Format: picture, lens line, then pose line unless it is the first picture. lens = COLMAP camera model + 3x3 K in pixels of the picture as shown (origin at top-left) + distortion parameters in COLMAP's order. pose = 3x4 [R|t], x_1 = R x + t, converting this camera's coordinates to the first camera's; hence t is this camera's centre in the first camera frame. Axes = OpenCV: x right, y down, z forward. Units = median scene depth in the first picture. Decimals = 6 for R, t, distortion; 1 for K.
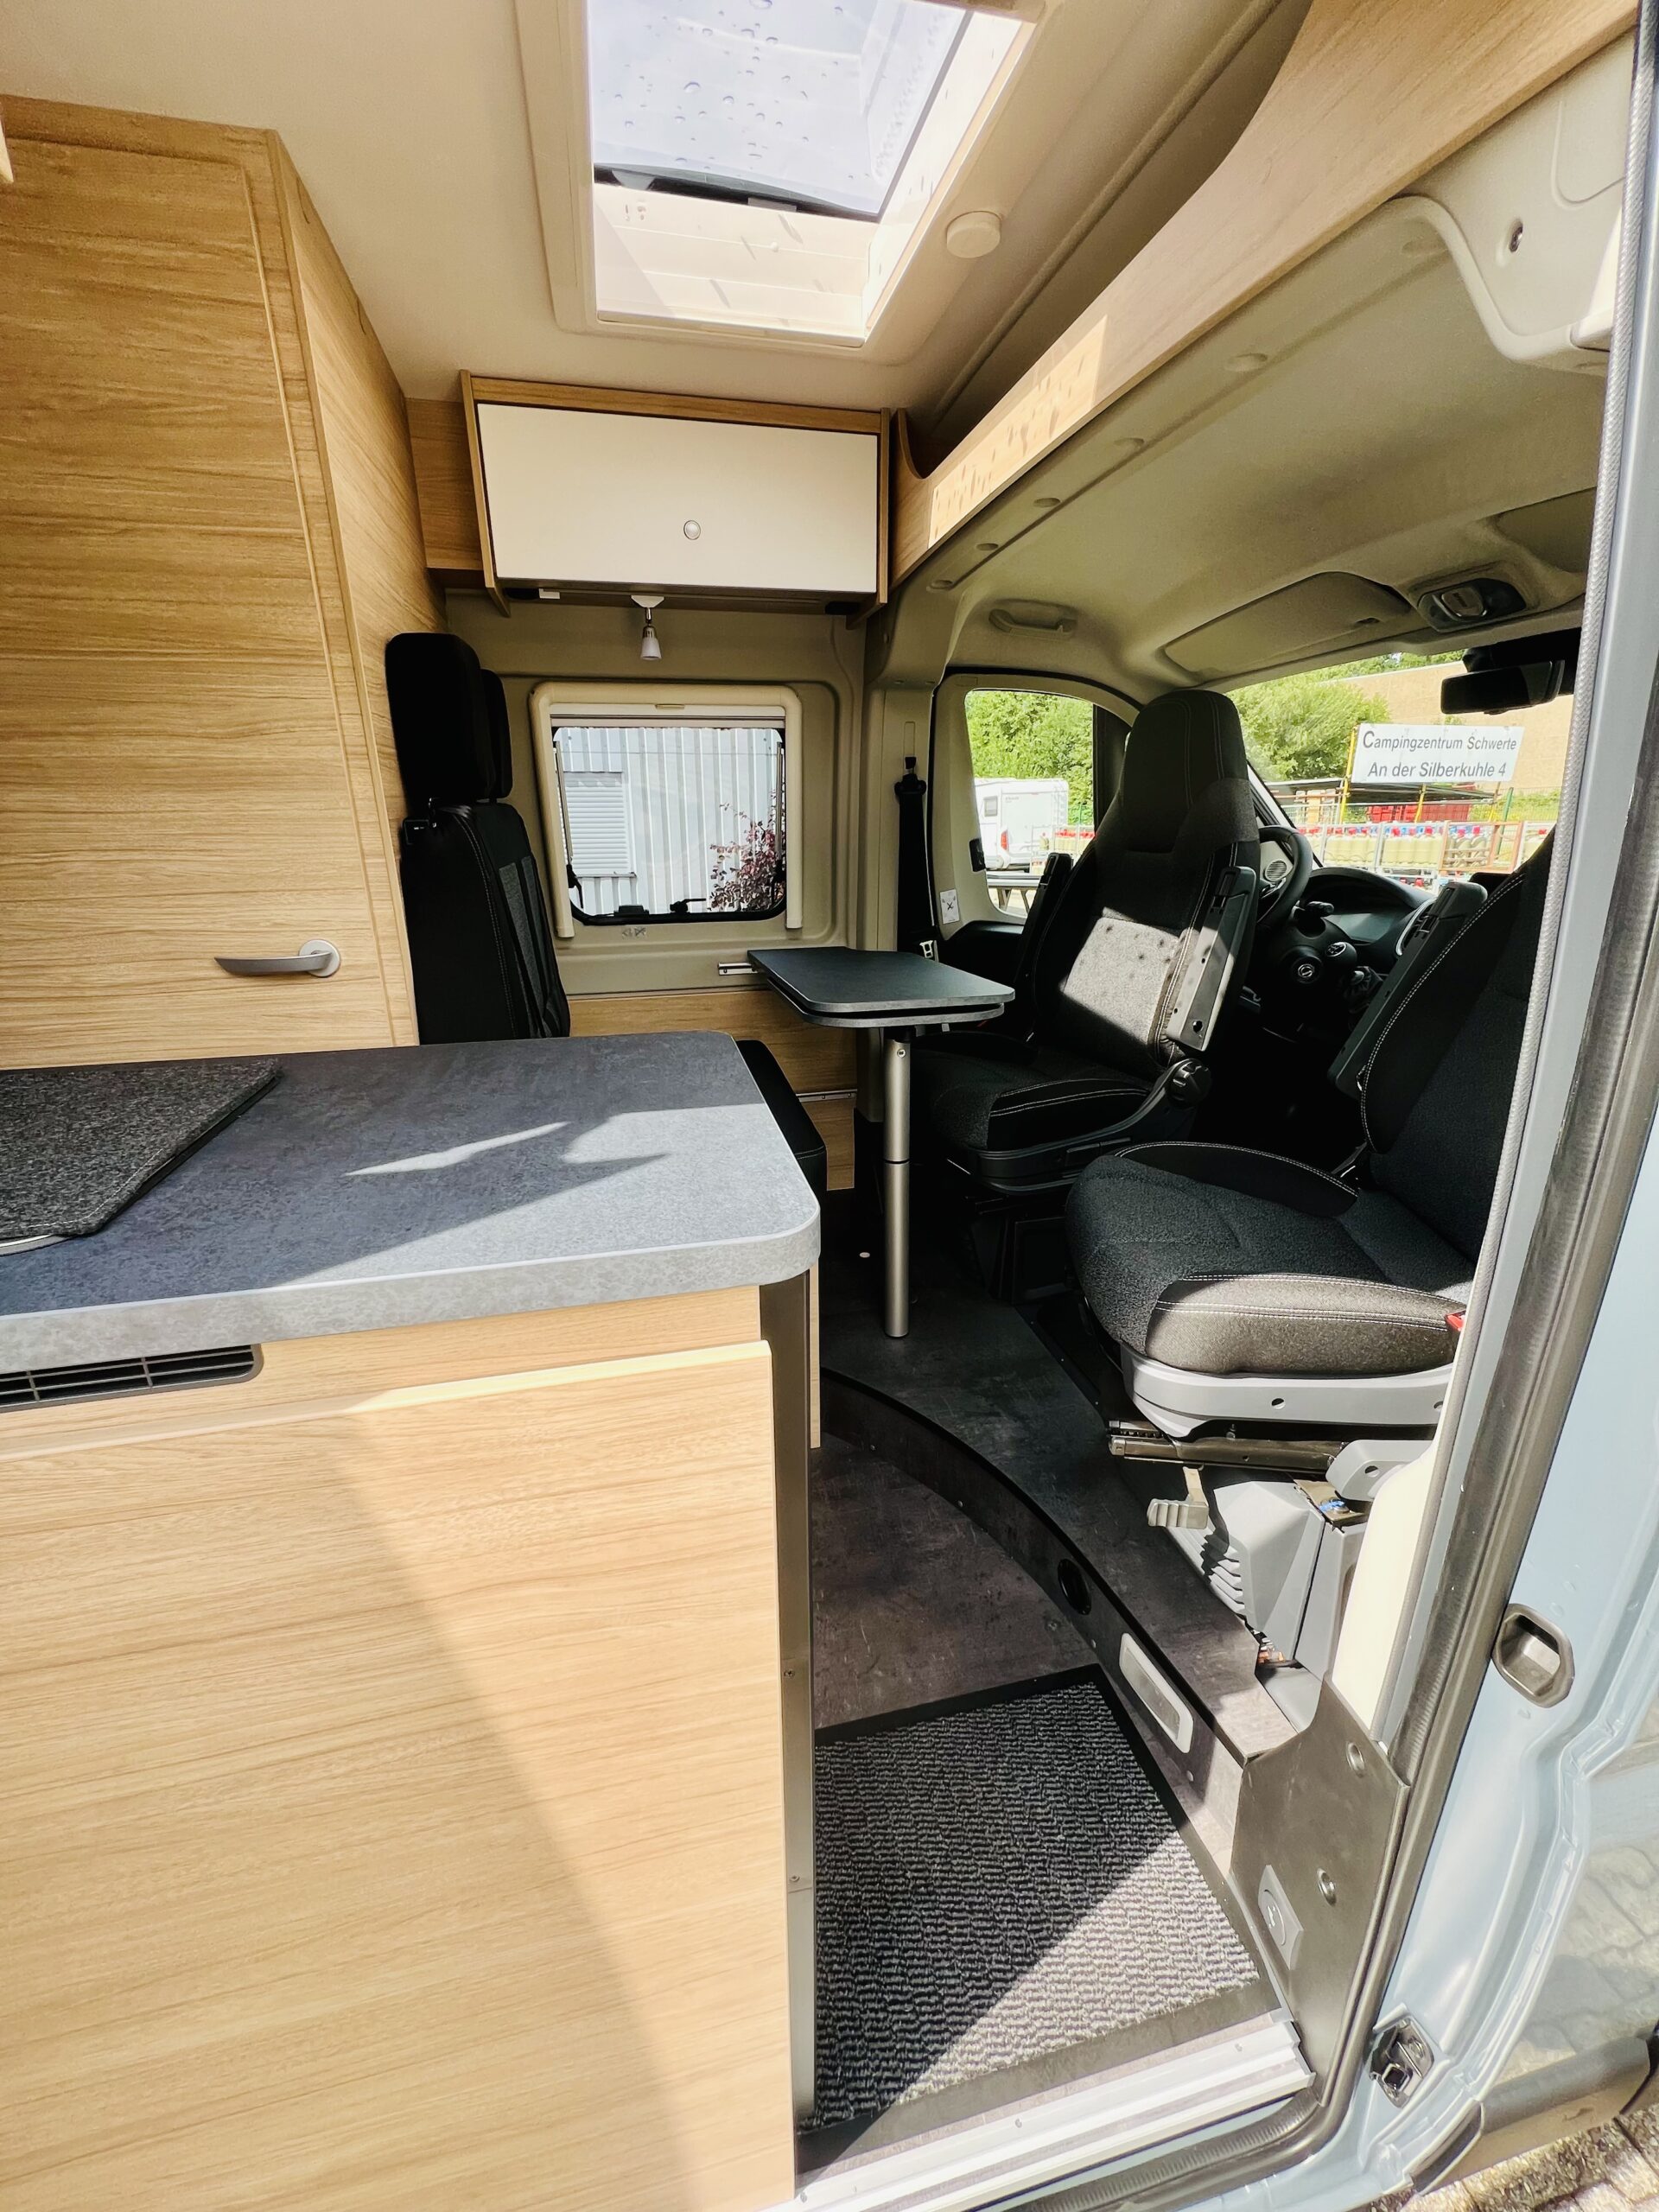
lens RADIAL K [[885.3, 0, 827.8], [0, 885.3, 1104.9], [0, 0, 1]] dist [0.000817, 0.000074]
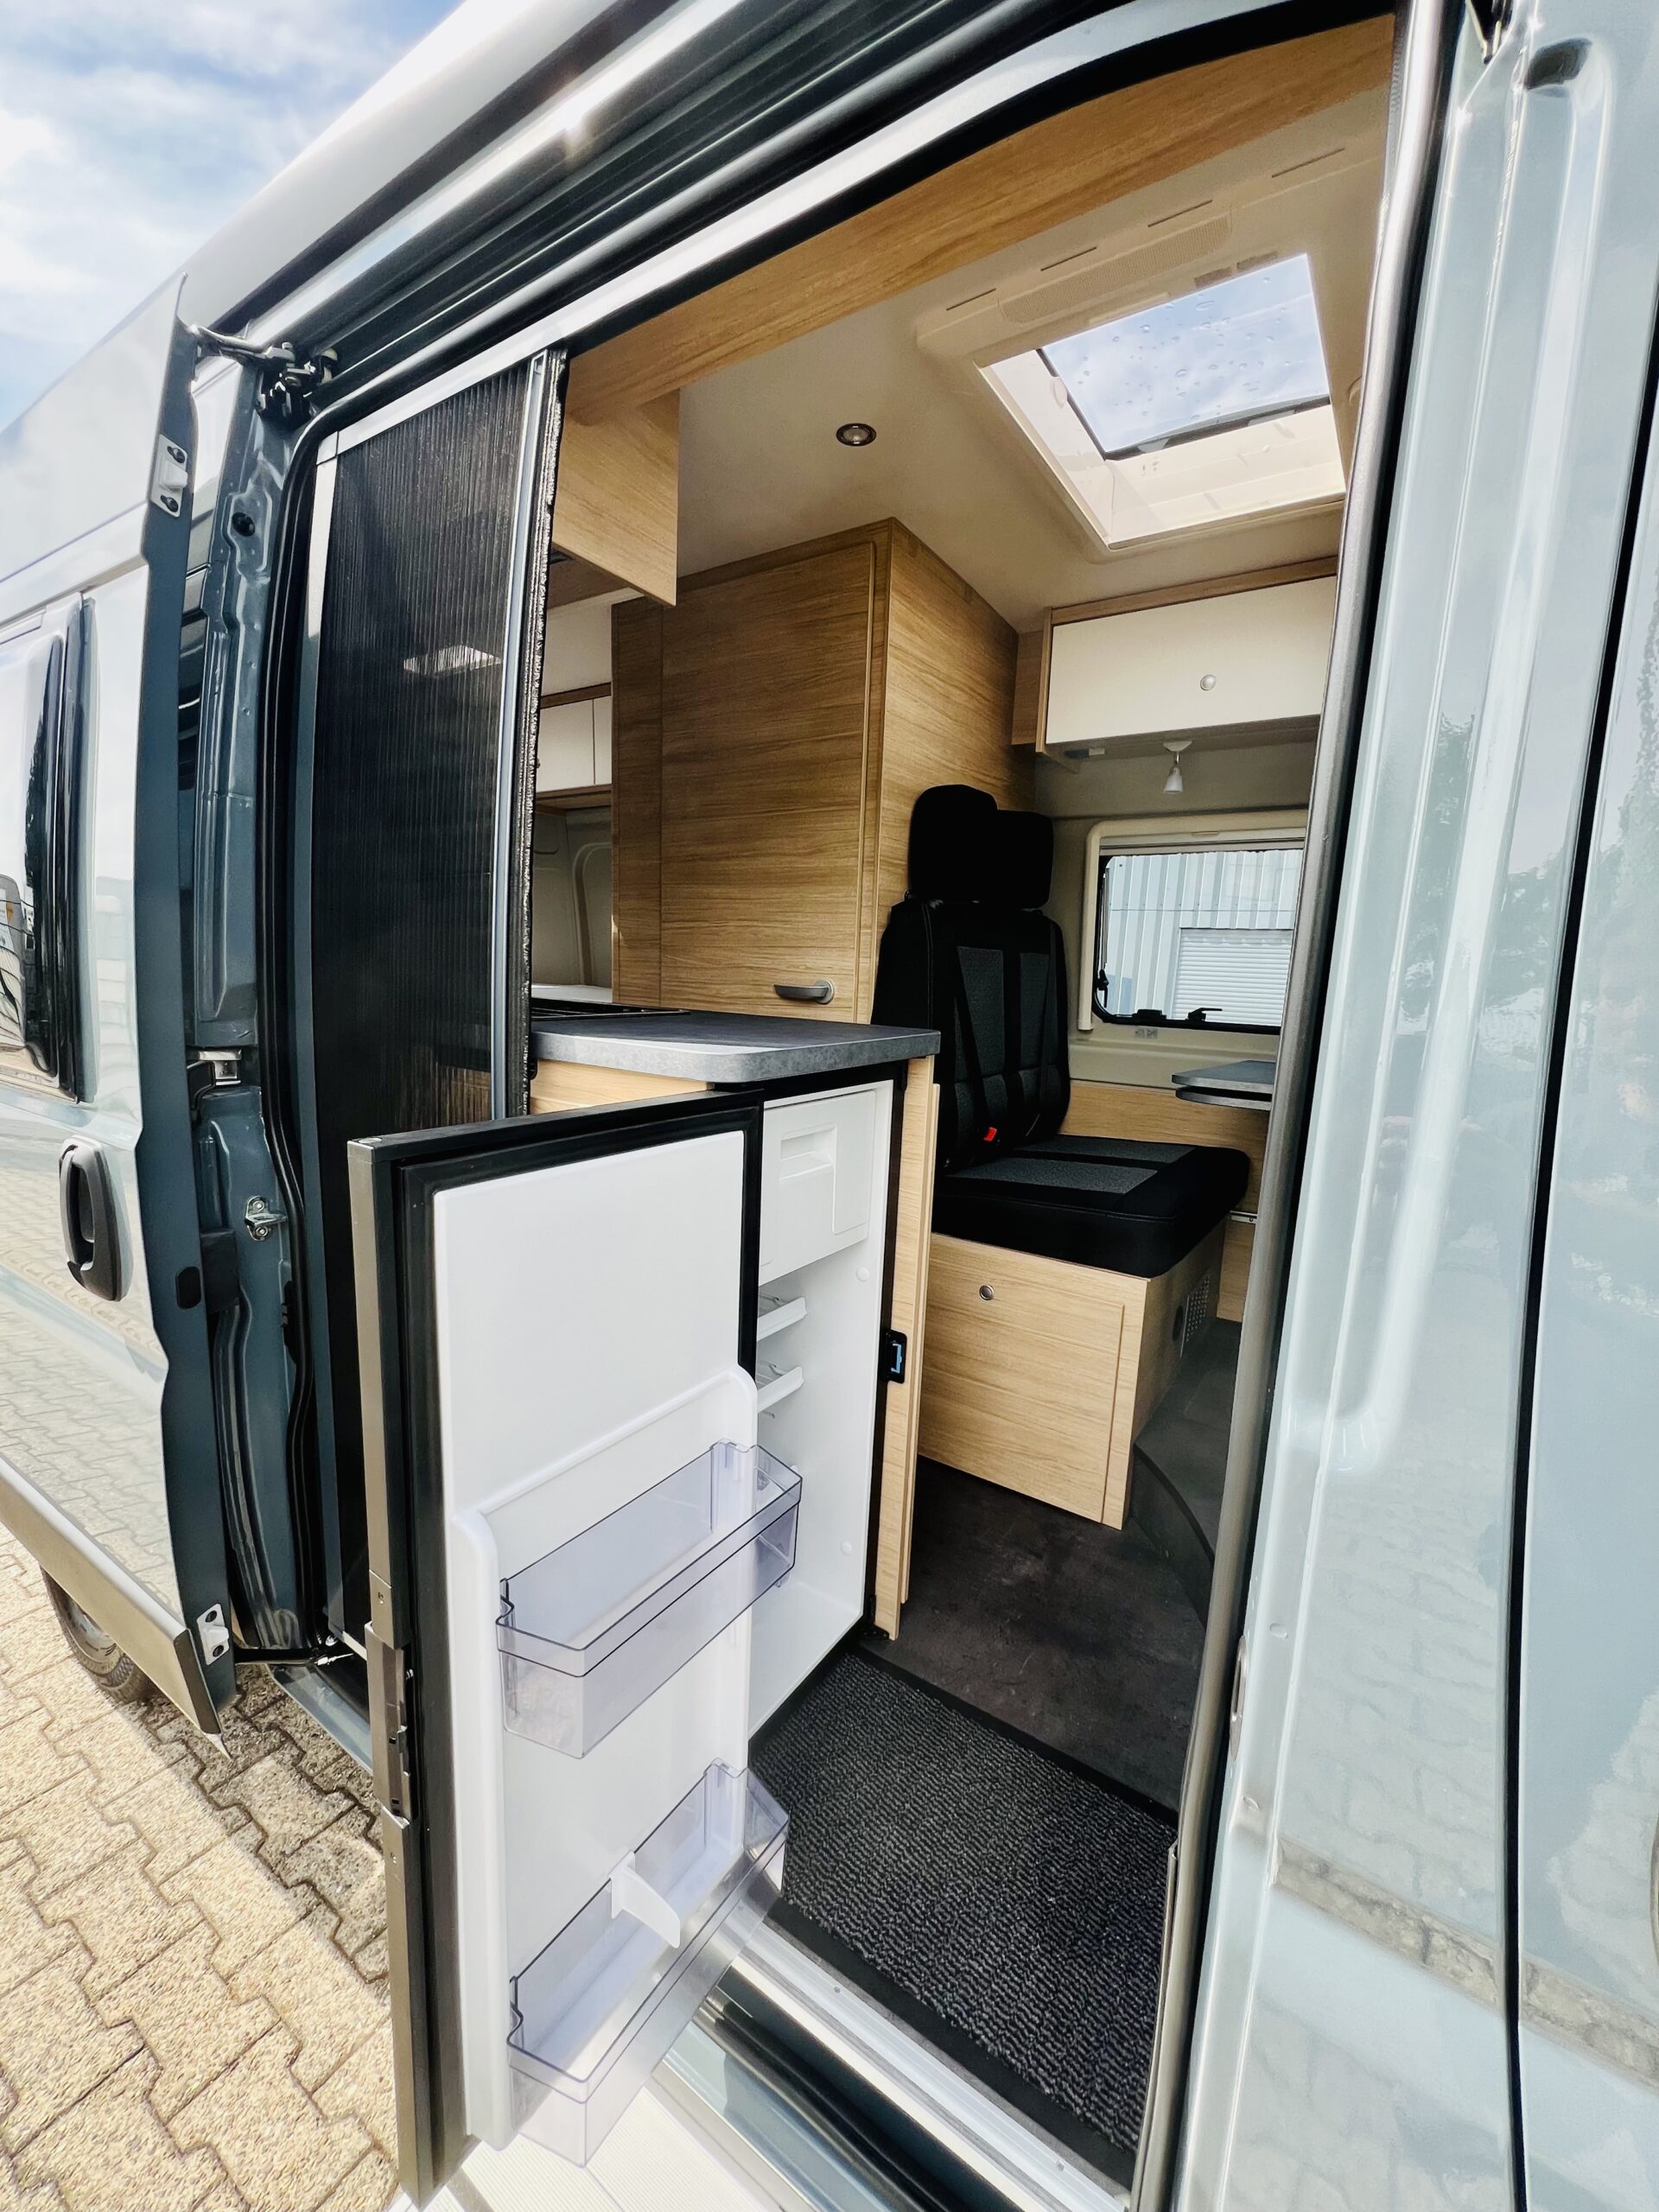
lens RADIAL K [[892.3, 0, 828.3], [0, 892.3, 1103.6], [0, 0, 1]] dist [0.000385, 0.000065]
pose [[0.684645, 0.148678, -0.713552, 0.559902], [-0.271049, 0.960700, -0.059894, 0.110623], [0.676605, 0.234414, 0.698037, -0.025502]]
